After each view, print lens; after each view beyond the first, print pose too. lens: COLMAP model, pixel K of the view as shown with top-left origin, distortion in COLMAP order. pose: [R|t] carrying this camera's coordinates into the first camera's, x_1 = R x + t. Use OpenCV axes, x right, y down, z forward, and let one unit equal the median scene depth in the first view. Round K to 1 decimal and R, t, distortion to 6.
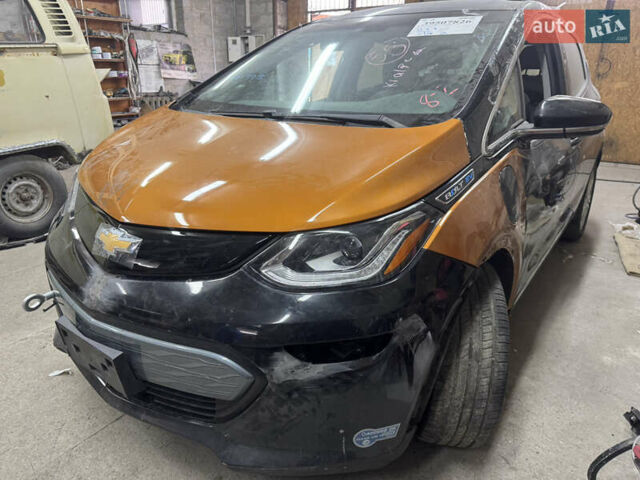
lens RADIAL K [[452.6, 0, 320.1], [0, 452.6, 241.0], [0, 0, 1]] dist [0.010863, -0.010091]
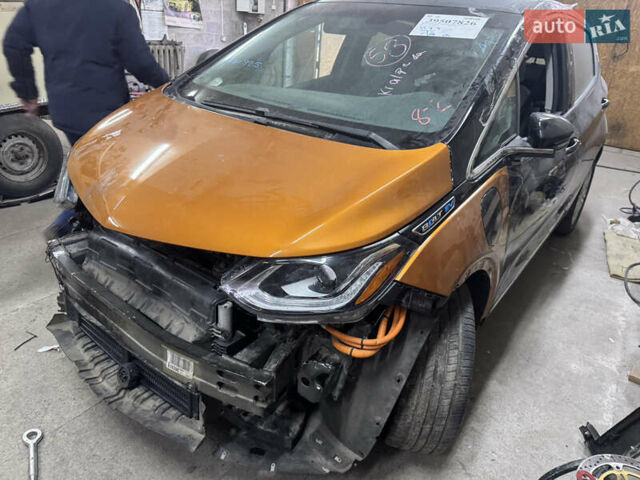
lens RADIAL K [[452.6, 0, 322.6], [0, 452.6, 238.8], [0, 0, 1]] dist [0.010863, -0.010091]
pose [[0.997864, 0.064852, 0.007859, 0.031827], [-0.065297, 0.993769, 0.090324, -0.108125], [-0.001952, -0.090644, 0.995881, -0.014274]]
